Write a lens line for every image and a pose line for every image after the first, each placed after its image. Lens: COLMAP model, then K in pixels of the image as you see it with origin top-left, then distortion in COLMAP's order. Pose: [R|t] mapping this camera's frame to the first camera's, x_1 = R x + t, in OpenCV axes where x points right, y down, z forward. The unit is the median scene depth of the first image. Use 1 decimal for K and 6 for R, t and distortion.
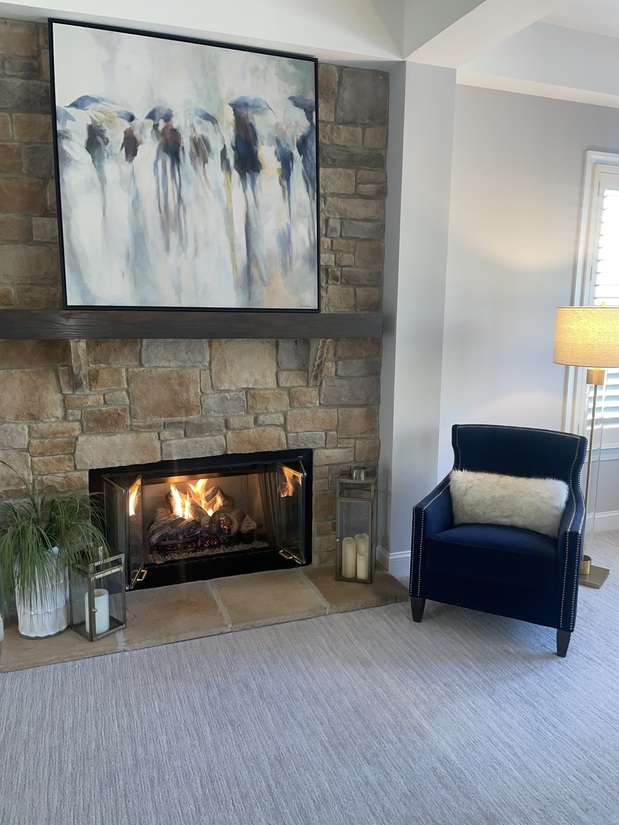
lens RADIAL K [[624.5, 0, 313.3], [0, 624.5, 408.9], [0, 0, 1]] dist [0.085404, -0.123589]
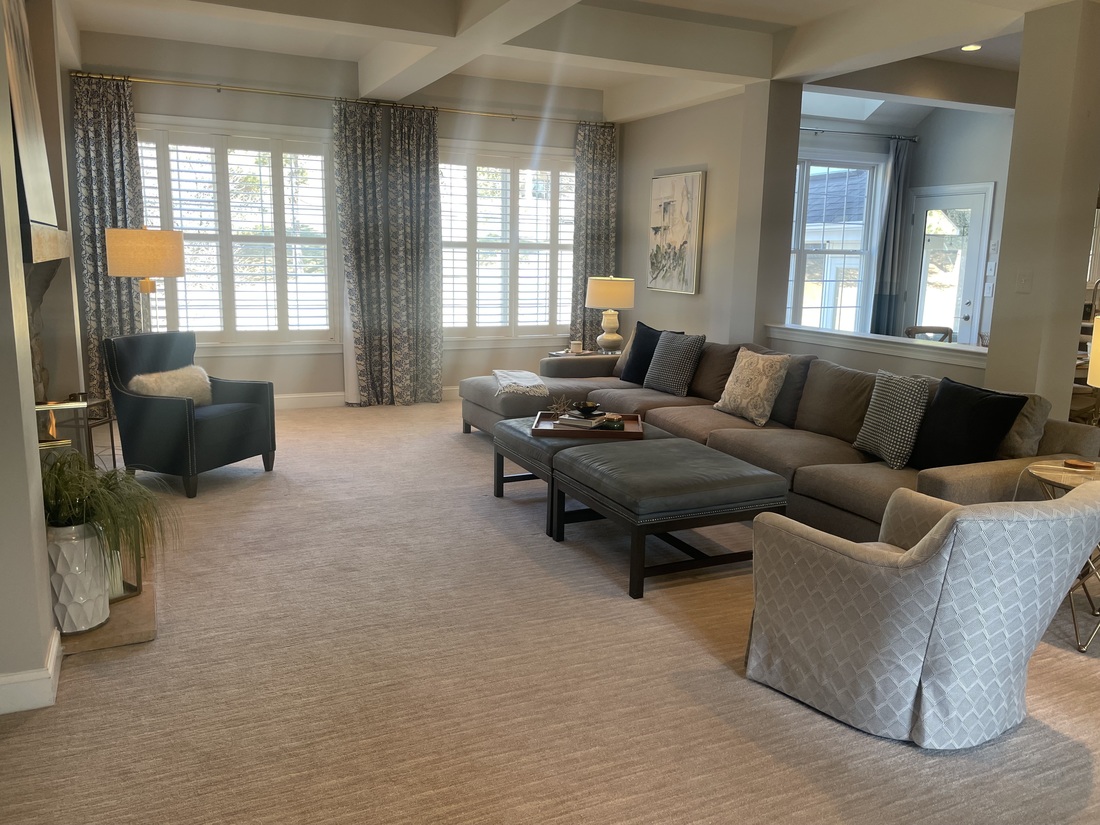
lens RADIAL K [[832.6, 0, 546.1], [0, 832.6, 406.0], [0, 0, 1]] dist [0.085404, -0.123589]
pose [[-0.081832, -0.190431, 0.978284, -1.409800], [0.142005, 0.969334, 0.200567, -0.051595], [-0.986478, 0.155334, -0.052280, 0.406946]]
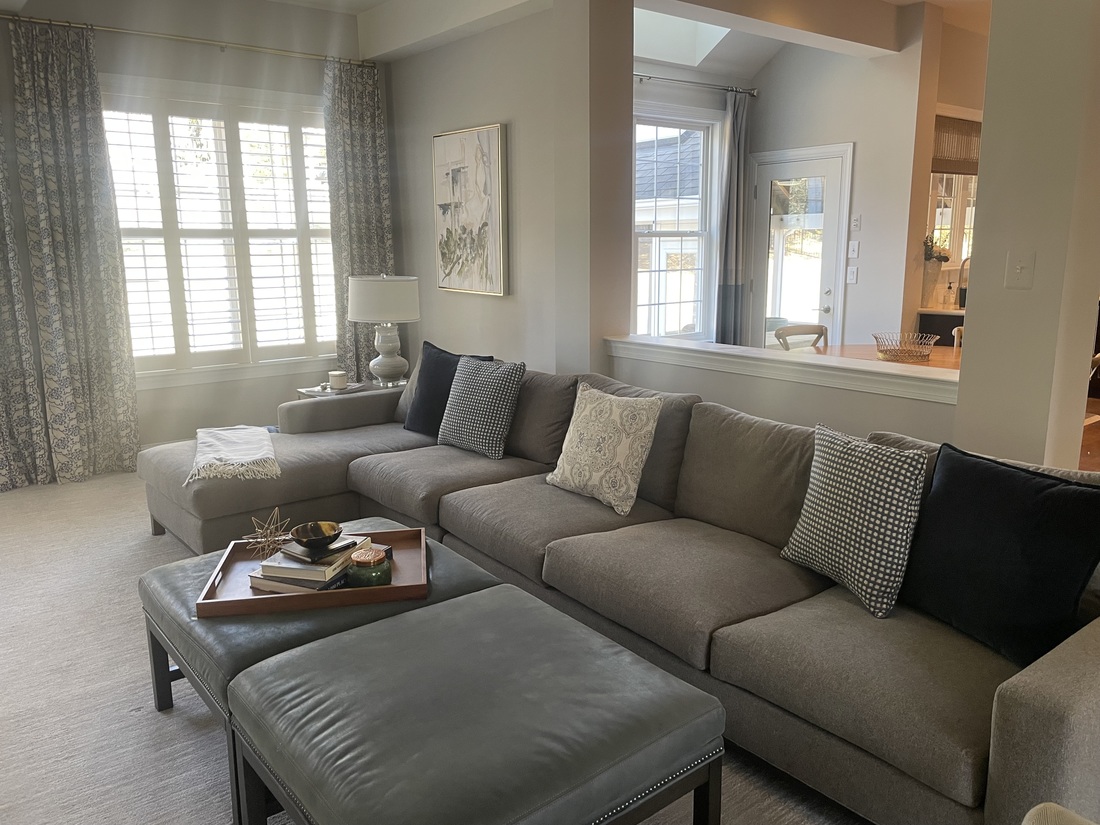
lens RADIAL K [[832.6, 0, 564.5], [0, 832.6, 404.0], [0, 0, 1]] dist [0.085404, -0.123589]
pose [[-0.326125, -0.187068, 0.926633, -0.722094], [0.156715, 0.955963, 0.248144, -0.015993], [-0.932246, 0.226143, -0.282447, 0.232639]]
